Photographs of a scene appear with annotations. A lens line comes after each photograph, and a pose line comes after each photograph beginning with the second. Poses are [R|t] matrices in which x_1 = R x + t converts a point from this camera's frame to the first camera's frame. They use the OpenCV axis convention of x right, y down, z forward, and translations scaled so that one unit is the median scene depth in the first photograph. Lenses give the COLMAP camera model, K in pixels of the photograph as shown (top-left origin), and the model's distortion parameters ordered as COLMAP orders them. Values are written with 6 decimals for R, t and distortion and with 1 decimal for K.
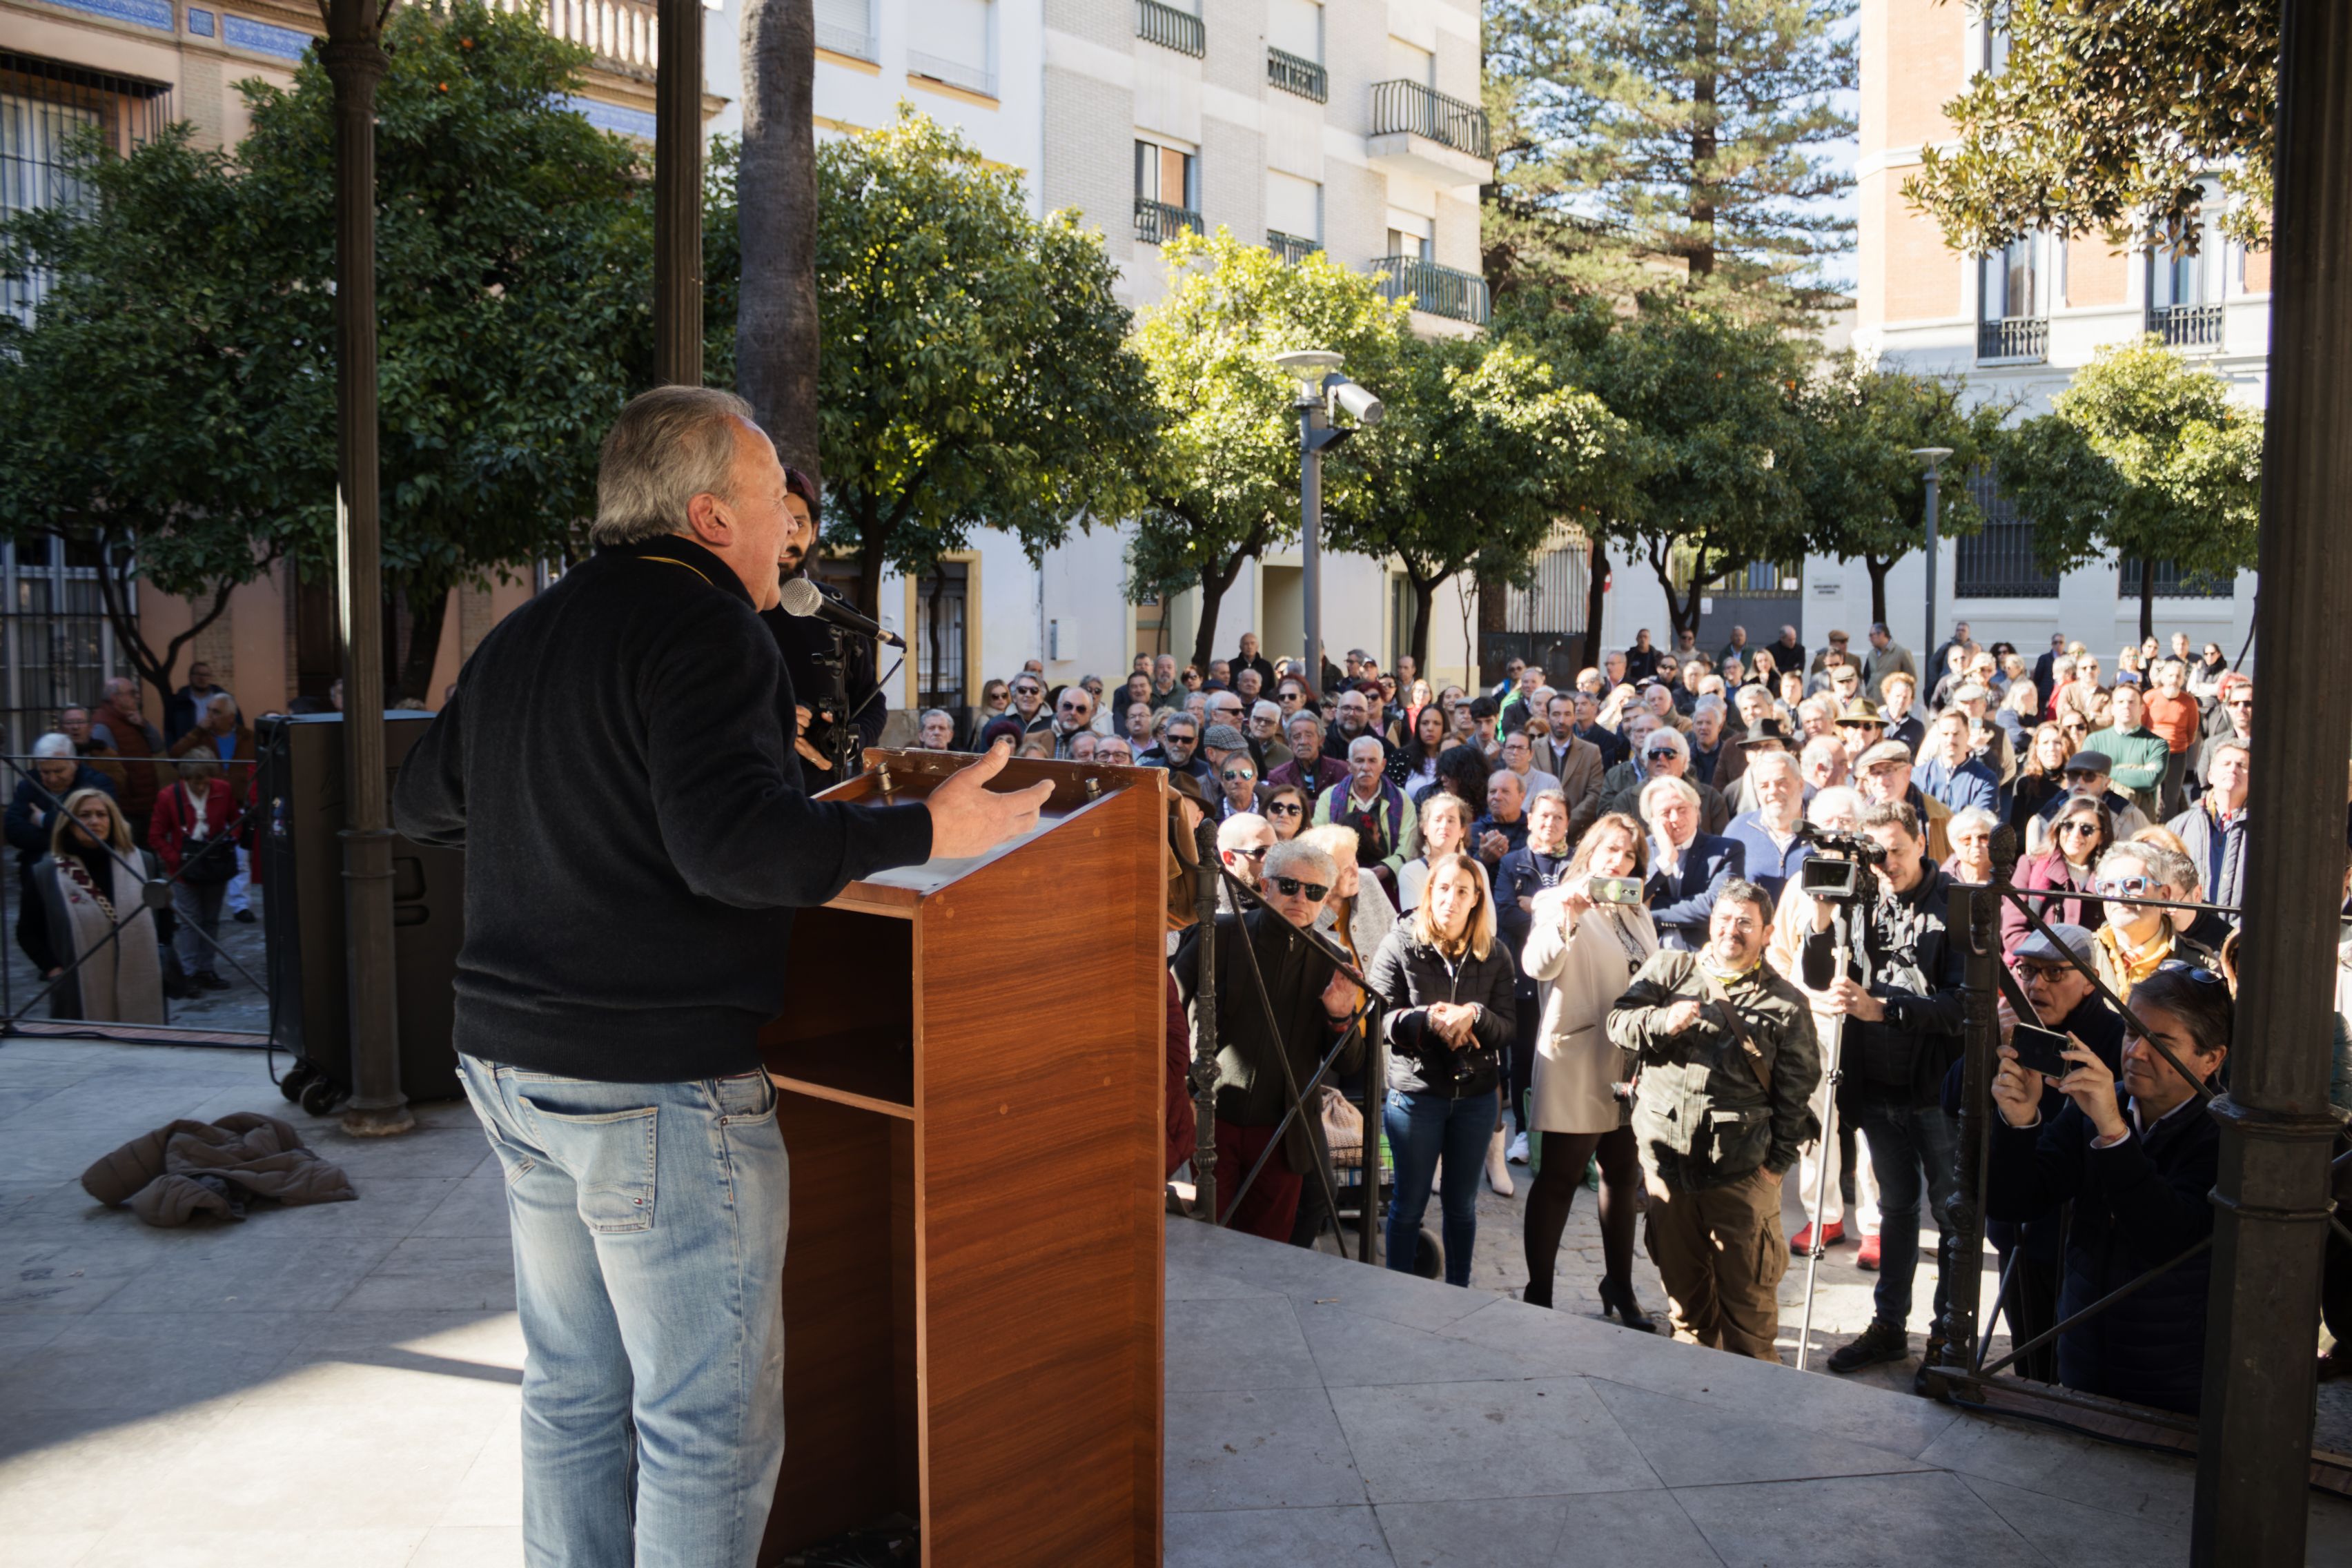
lens RADIAL K [[1865.3, 0, 1176.0], [0, 1865.3, 784.0], [0, 0, 1]] dist [-0.165730, 0.126454]
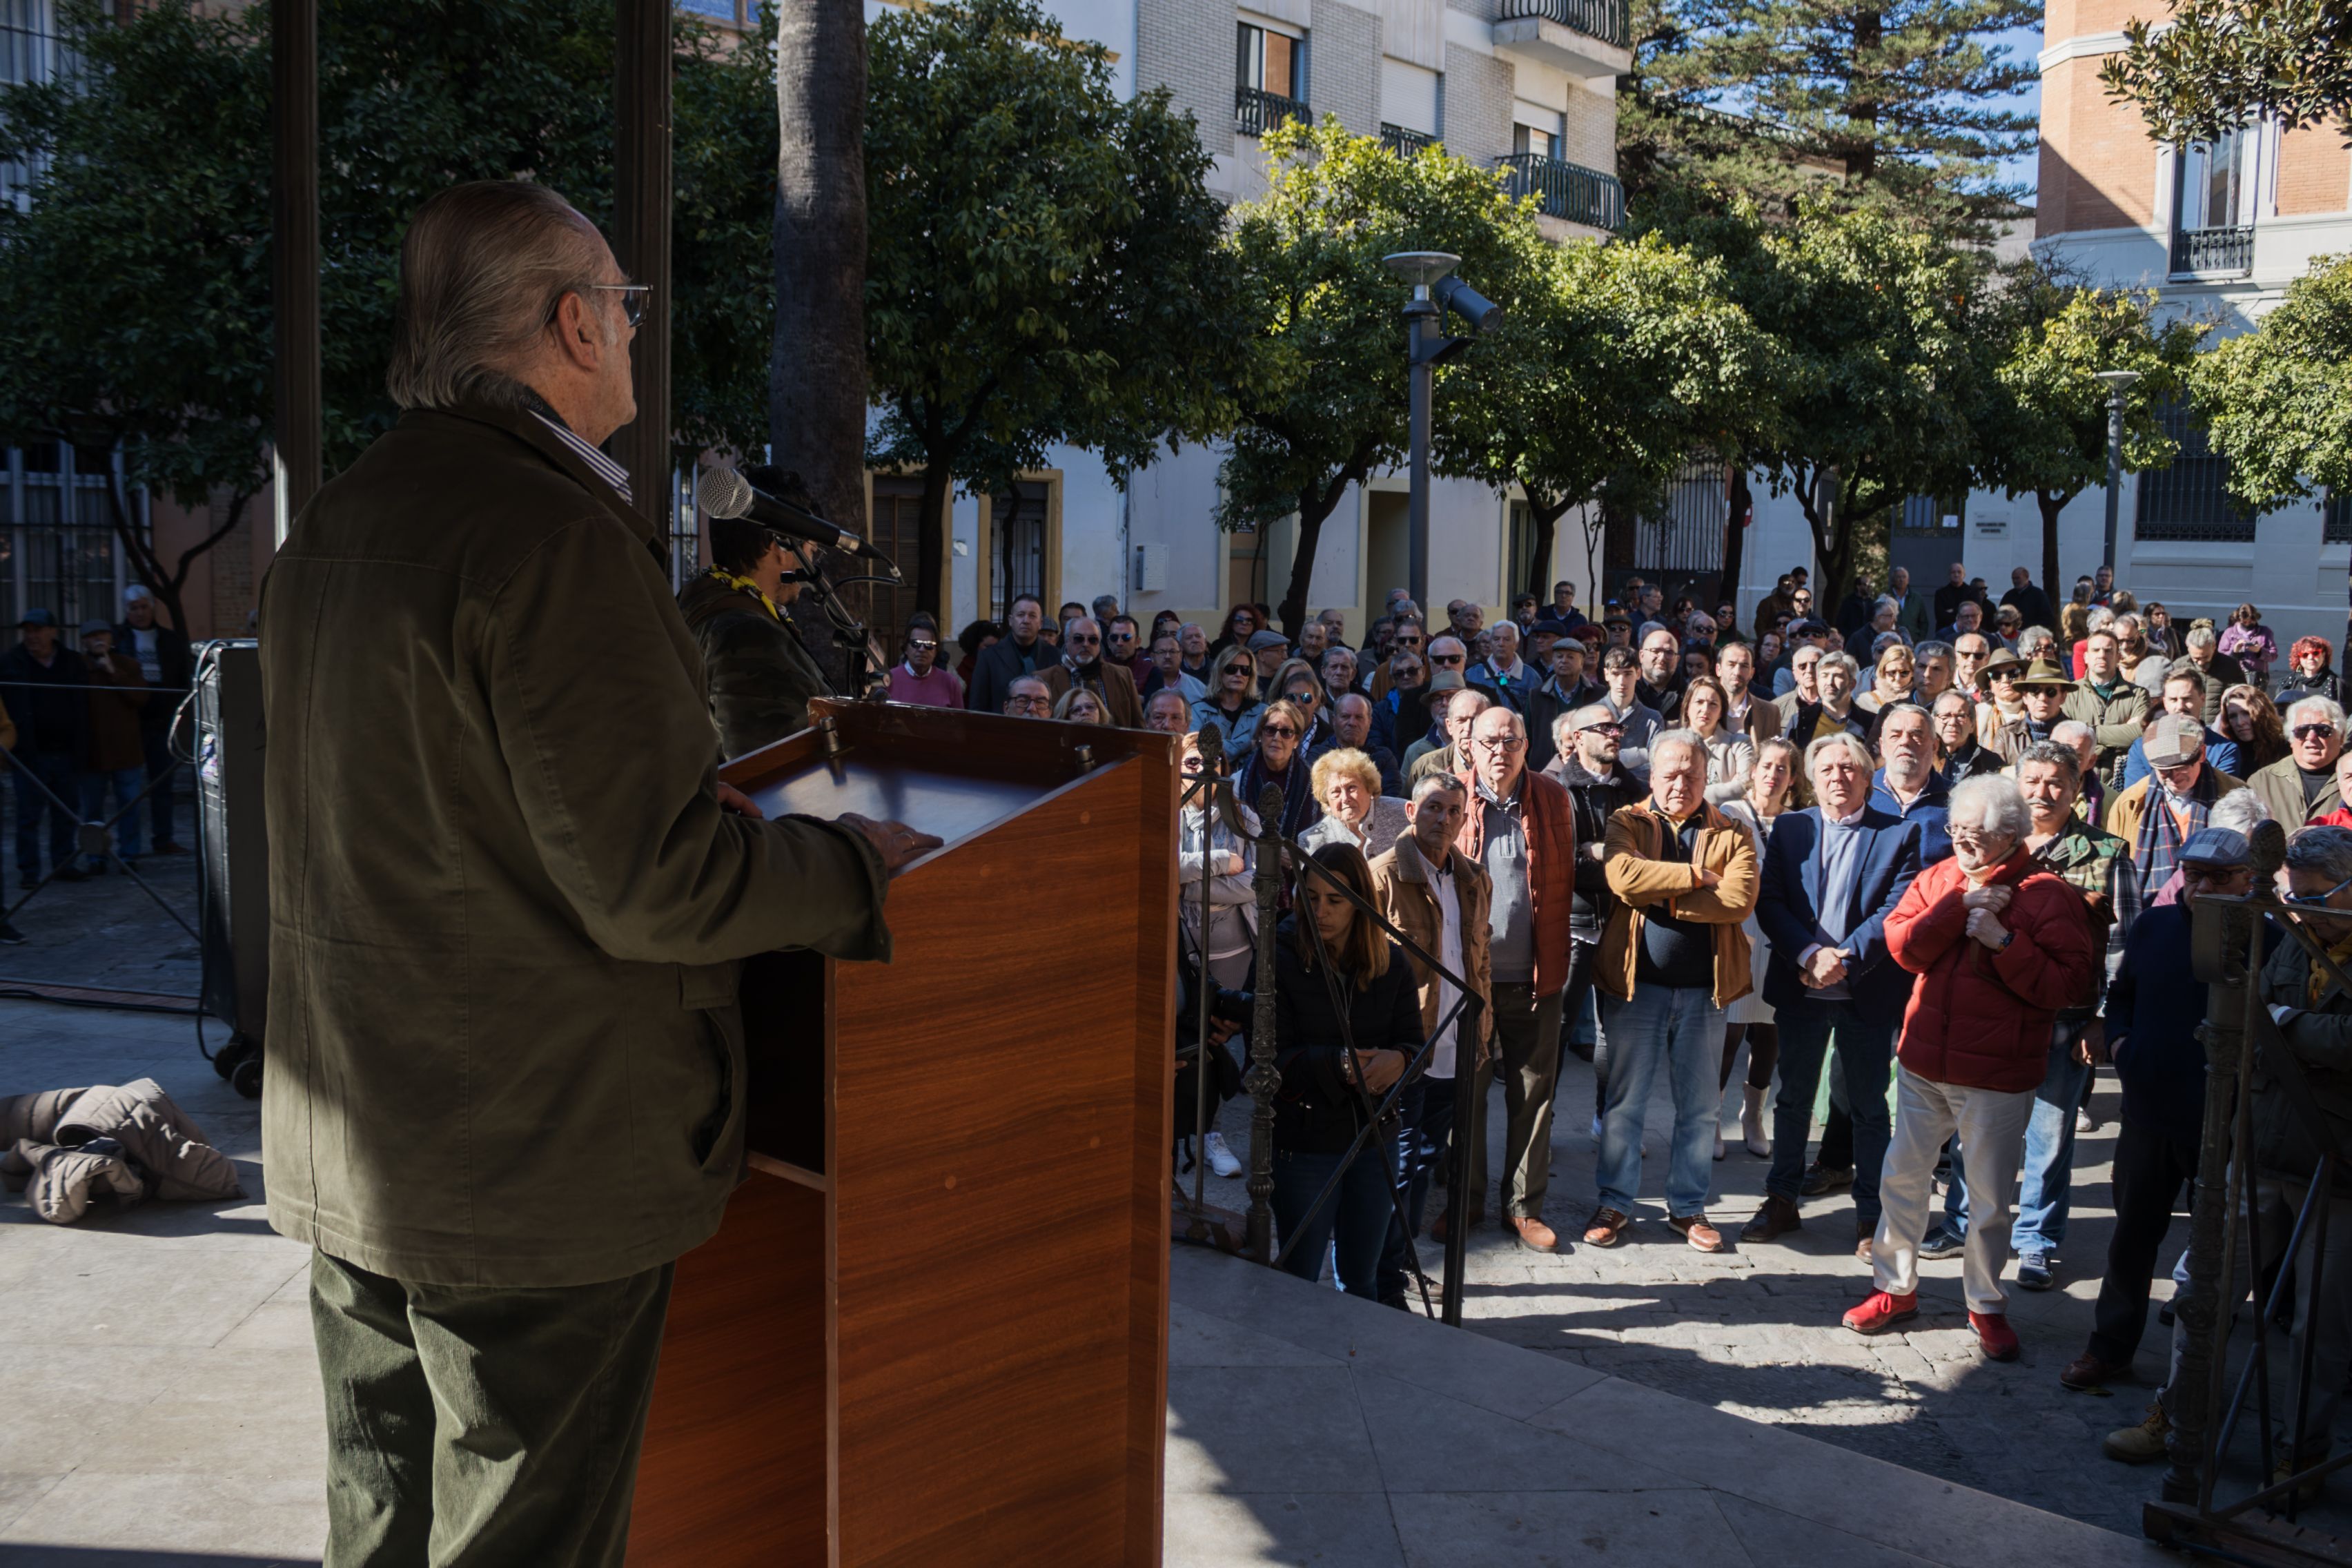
lens RADIAL K [[1993.0, 0, 1166.9], [0, 1993.0, 783.8], [0, 0, 1]] dist [-0.151953, 0.123714]
pose [[0.998338, 0.021114, -0.053619, 0.003103], [-0.019507, 0.999350, 0.030323, -0.001185], [0.054225, -0.029227, 0.998101, 0.017862]]
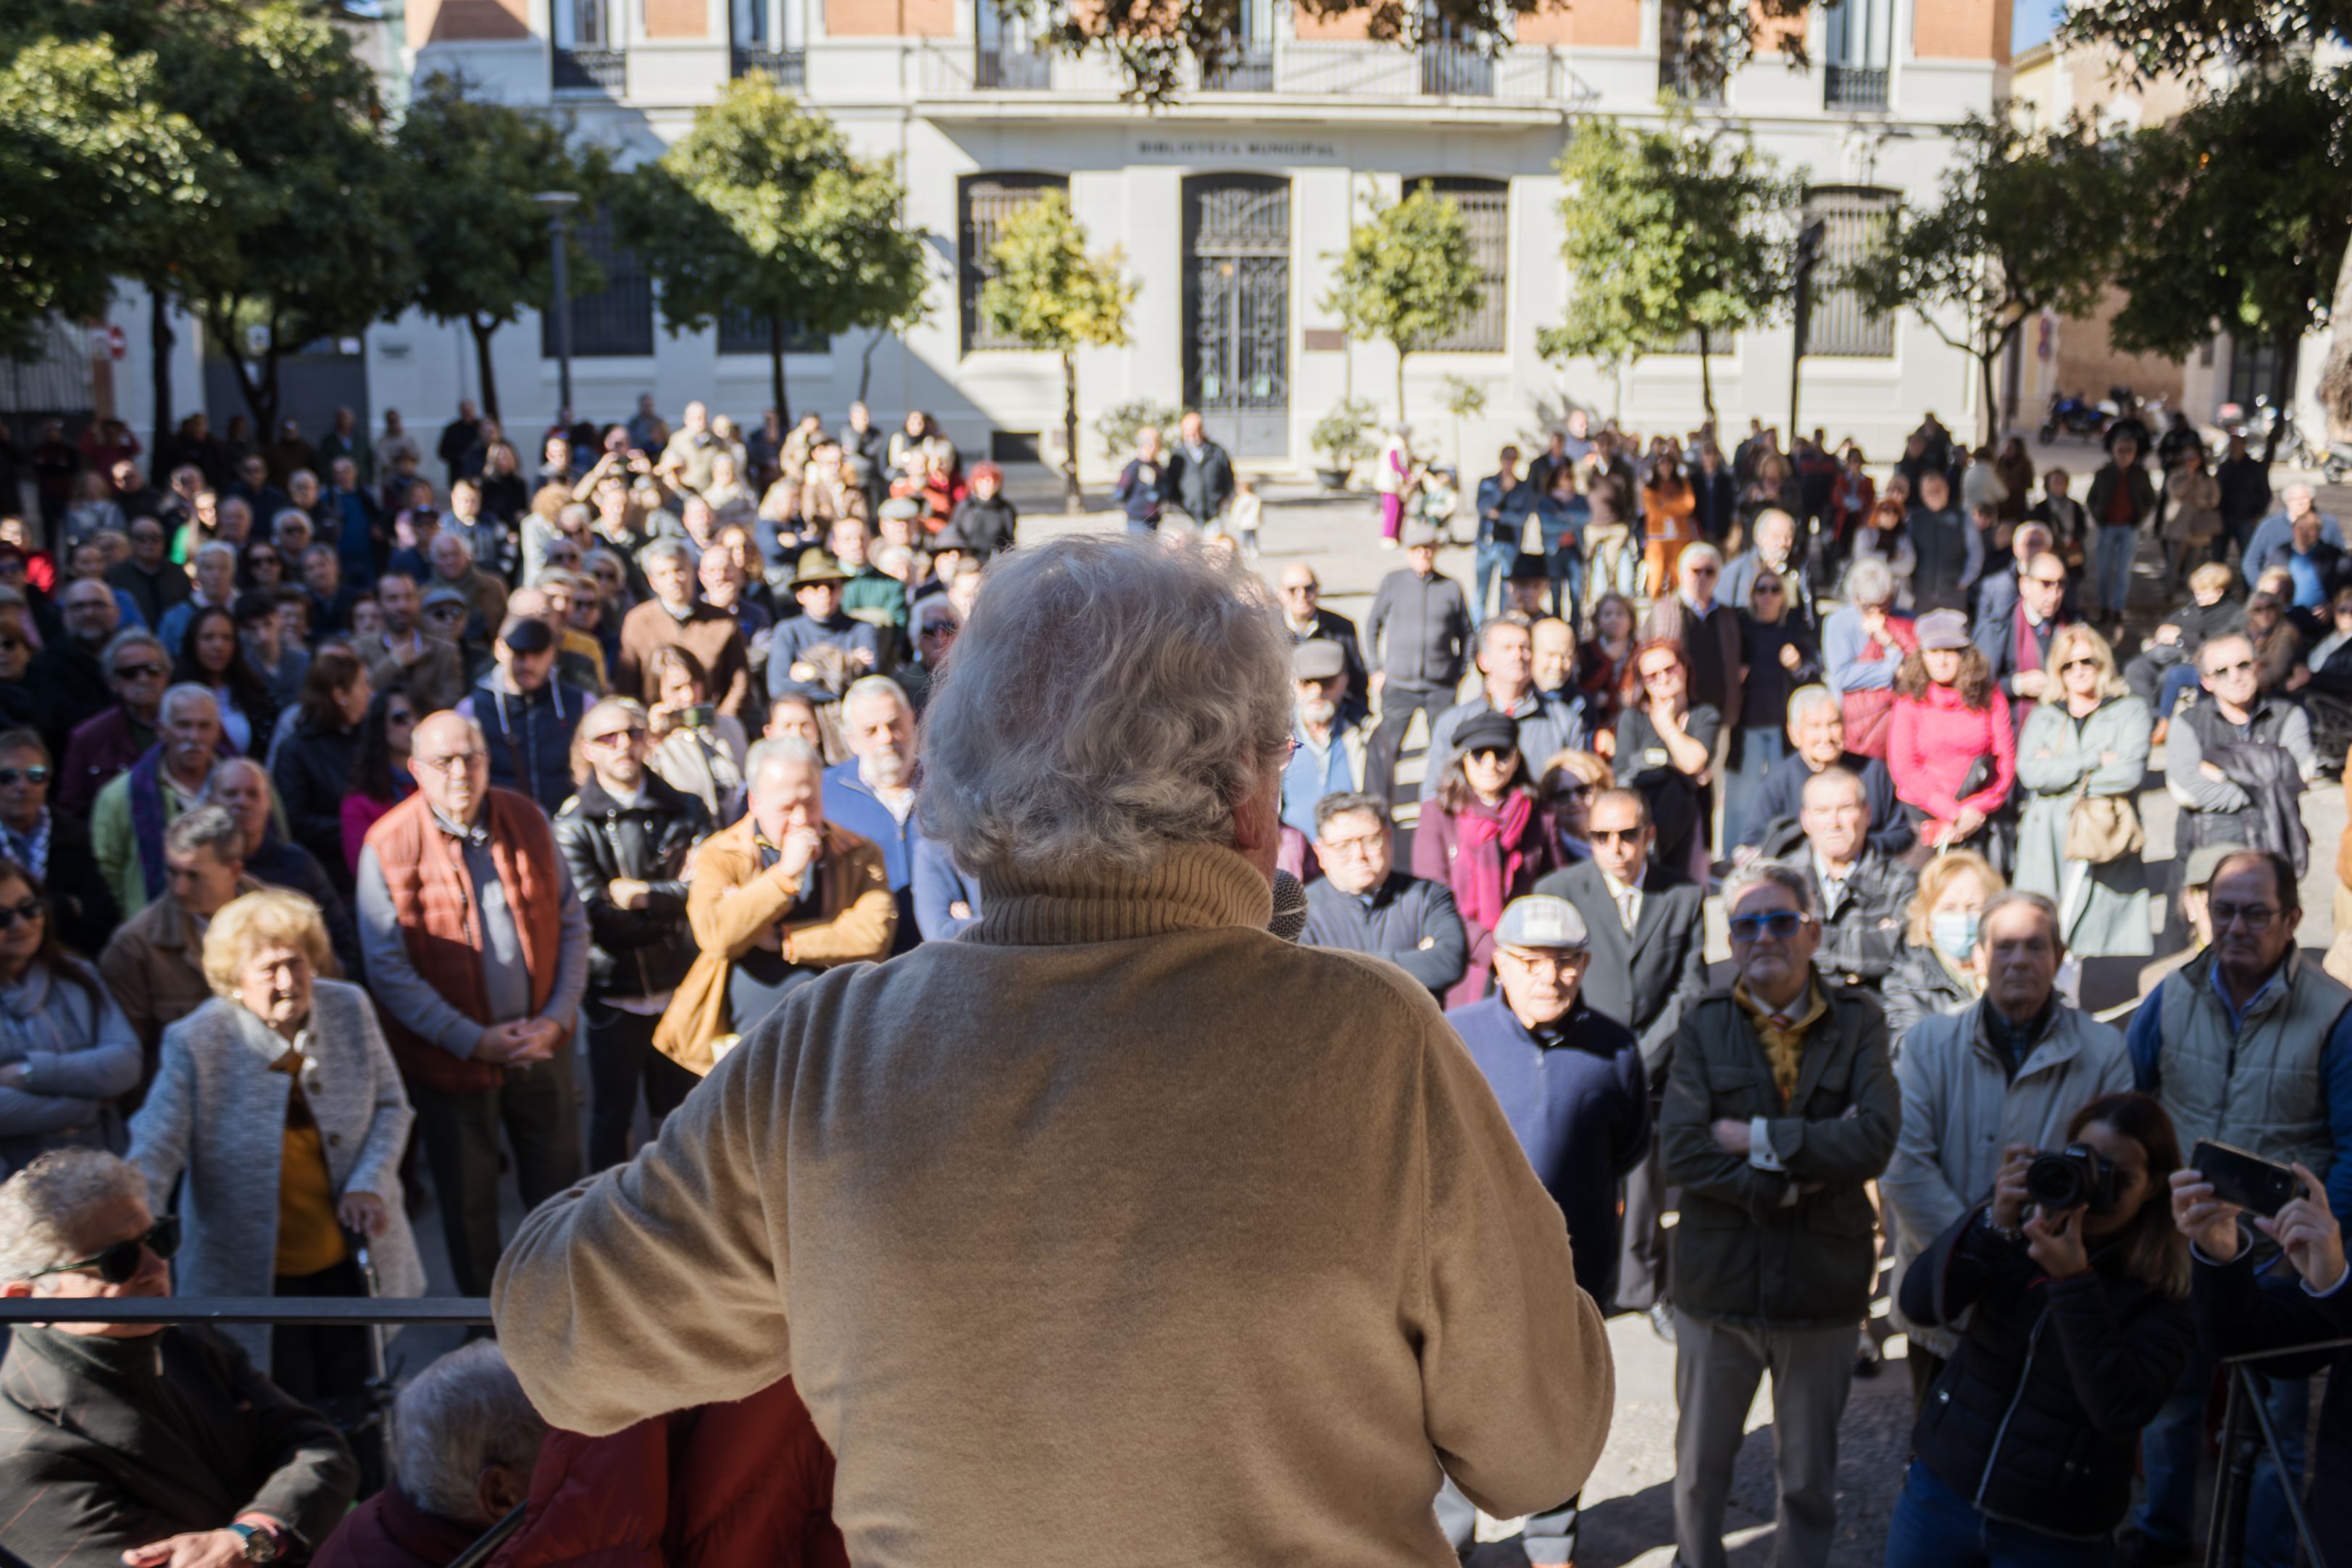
lens RADIAL K [[1993.0, 0, 1166.9], [0, 1993.0, 783.8], [0, 0, 1]] dist [-0.151953, 0.123714]
pose [[0.732150, -0.143716, 0.665809, -0.033127], [0.062709, 0.987558, 0.144208, -0.023074], [-0.678250, -0.063830, 0.732053, 0.104264]]
